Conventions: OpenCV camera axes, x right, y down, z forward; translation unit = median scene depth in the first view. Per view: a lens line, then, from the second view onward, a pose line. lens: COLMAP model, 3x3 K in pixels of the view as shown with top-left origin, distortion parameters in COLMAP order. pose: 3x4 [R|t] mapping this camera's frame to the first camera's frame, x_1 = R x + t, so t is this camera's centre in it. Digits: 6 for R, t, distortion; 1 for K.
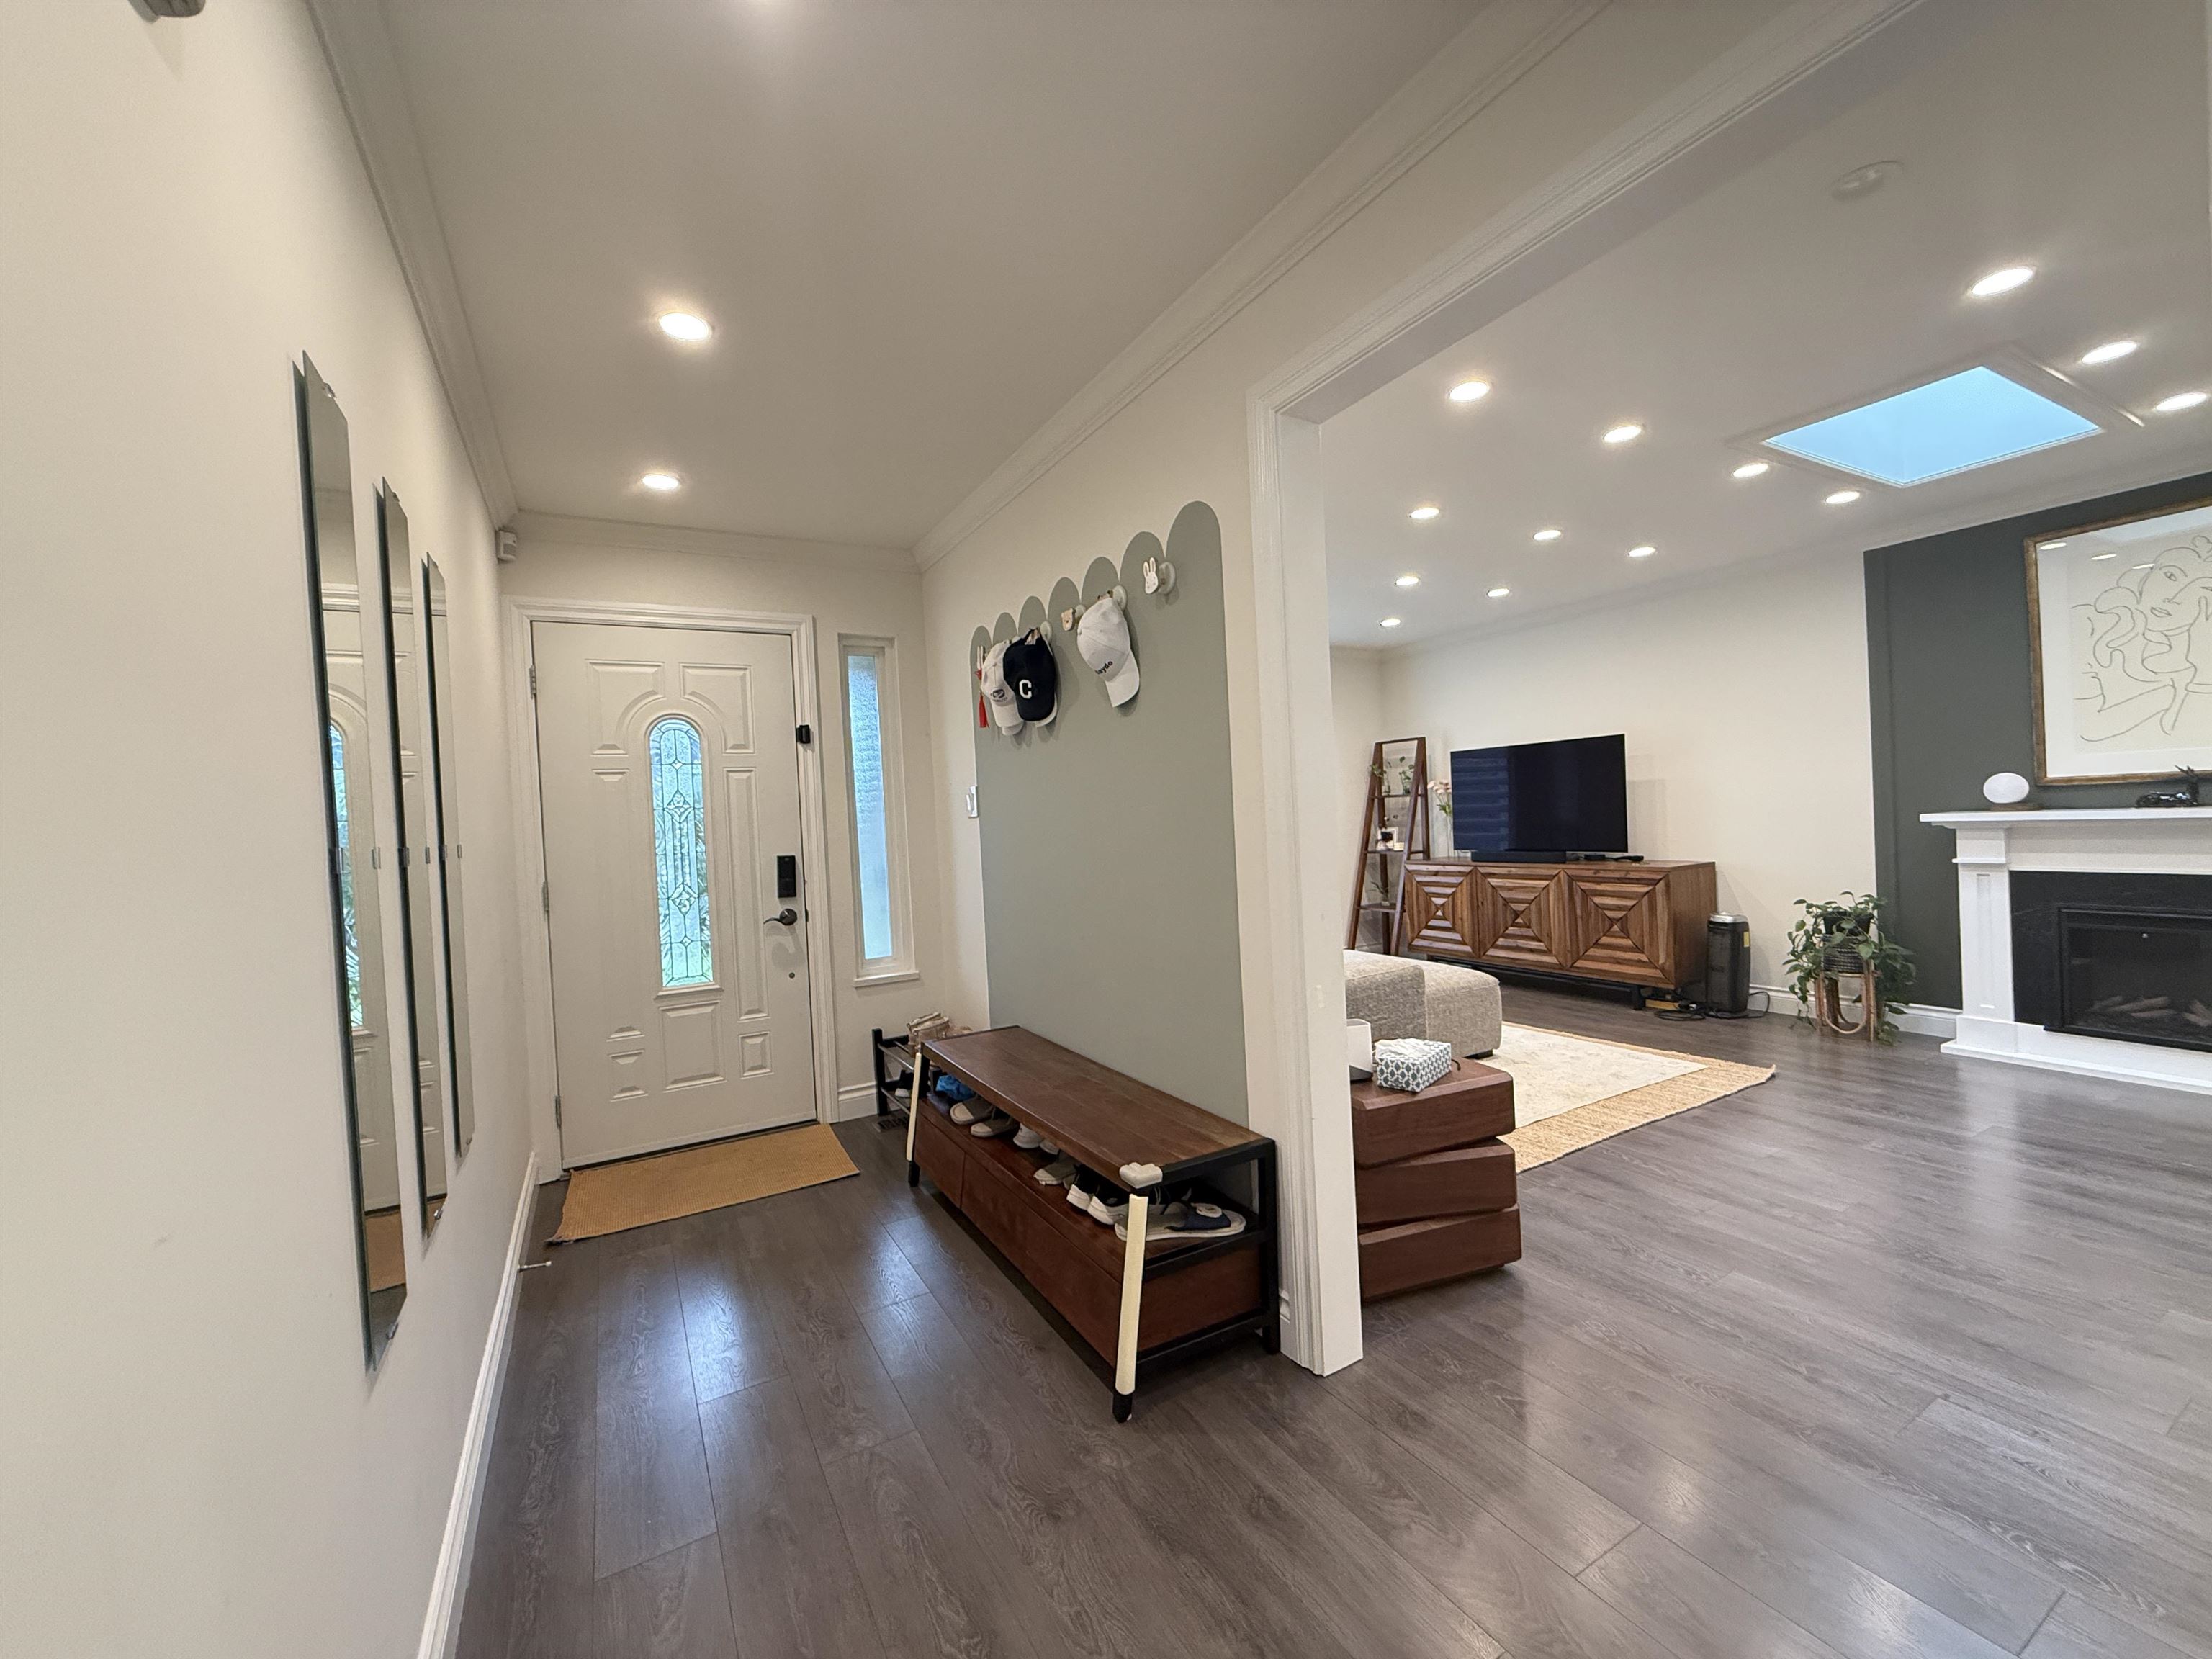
lens RADIAL K [[881.7, 0, 1102.4], [0, 881.7, 830.2], [0, 0, 1]] dist [0.000470, -0.000223]
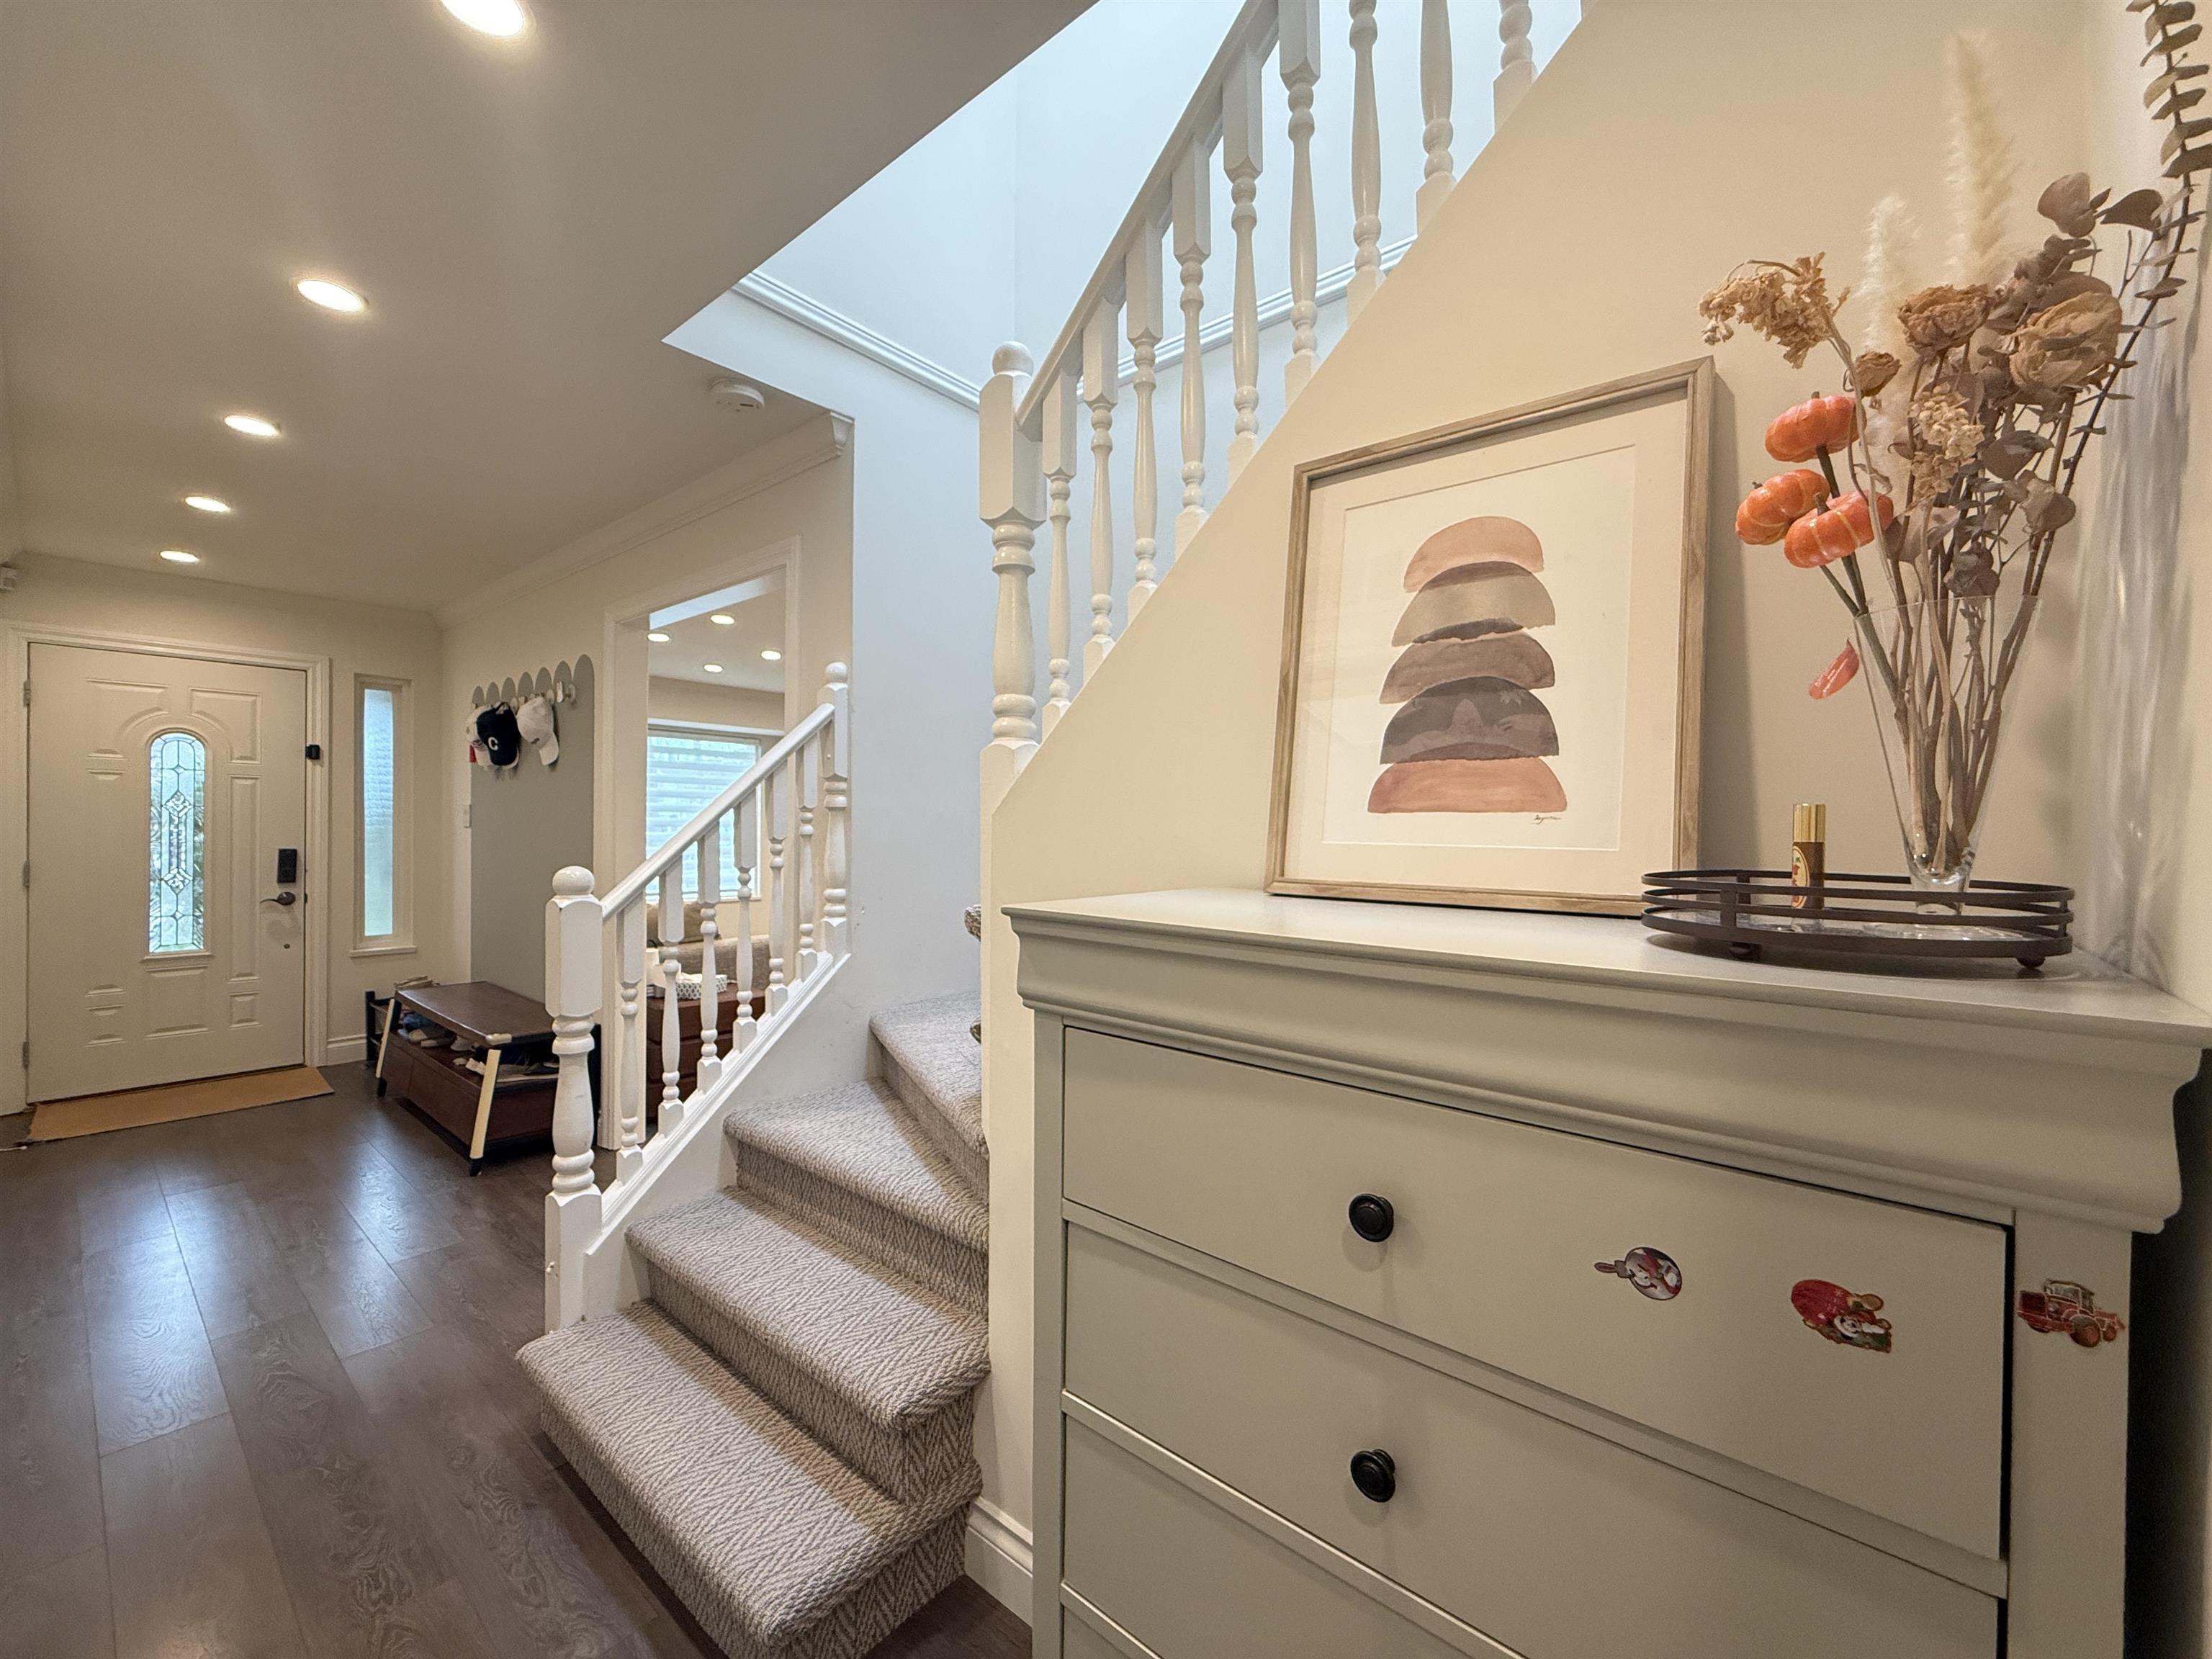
lens RADIAL K [[886.0, 0, 1106.0], [0, 886.0, 829.5], [0, 0, 1]] dist [-0.000832, 0.000047]
pose [[0.933808, 0.056869, 0.353226, 0.287062], [-0.051194, 0.998366, -0.025397, -0.027078], [-0.354093, 0.005633, 0.935193, -0.597649]]
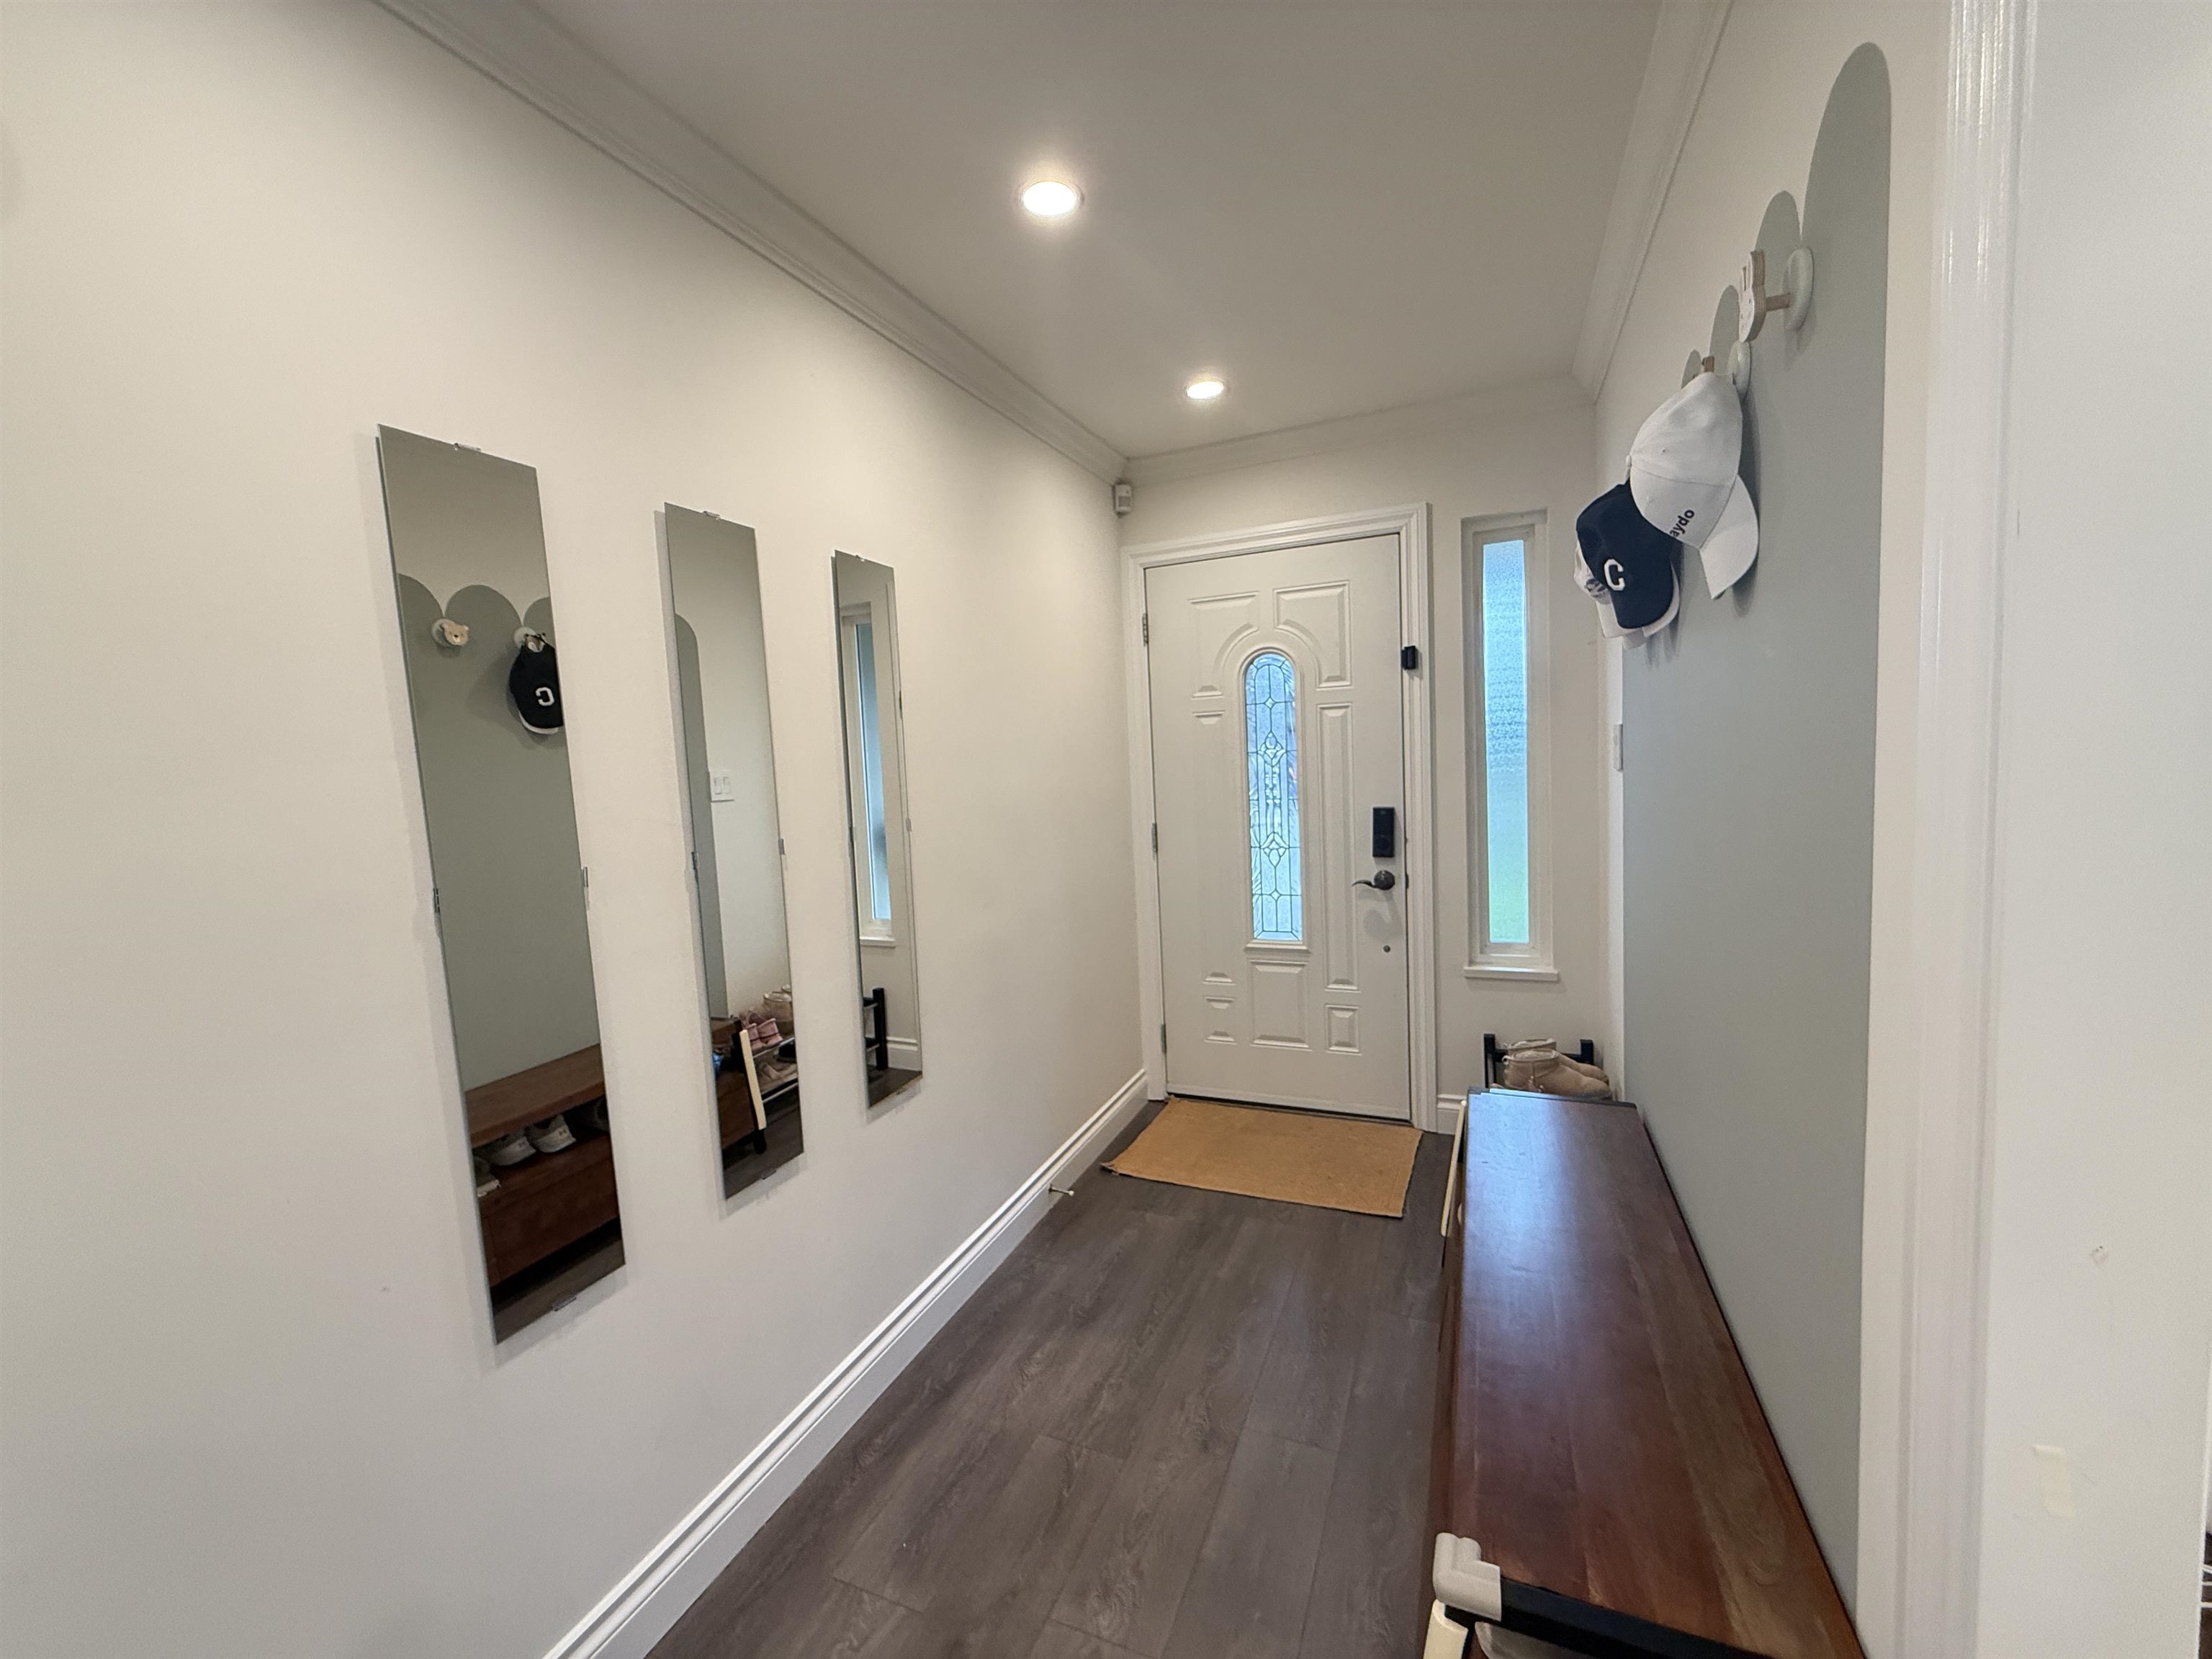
lens RADIAL K [[886.0, 0, 1106.0], [0, 886.0, 829.5], [0, 0, 1]] dist [-0.000832, 0.000047]
pose [[0.610515, 0.085509, -0.787375, 0.150415], [0.008488, 0.993391, 0.114464, -0.051412], [0.791959, -0.076565, 0.605754, 0.299142]]
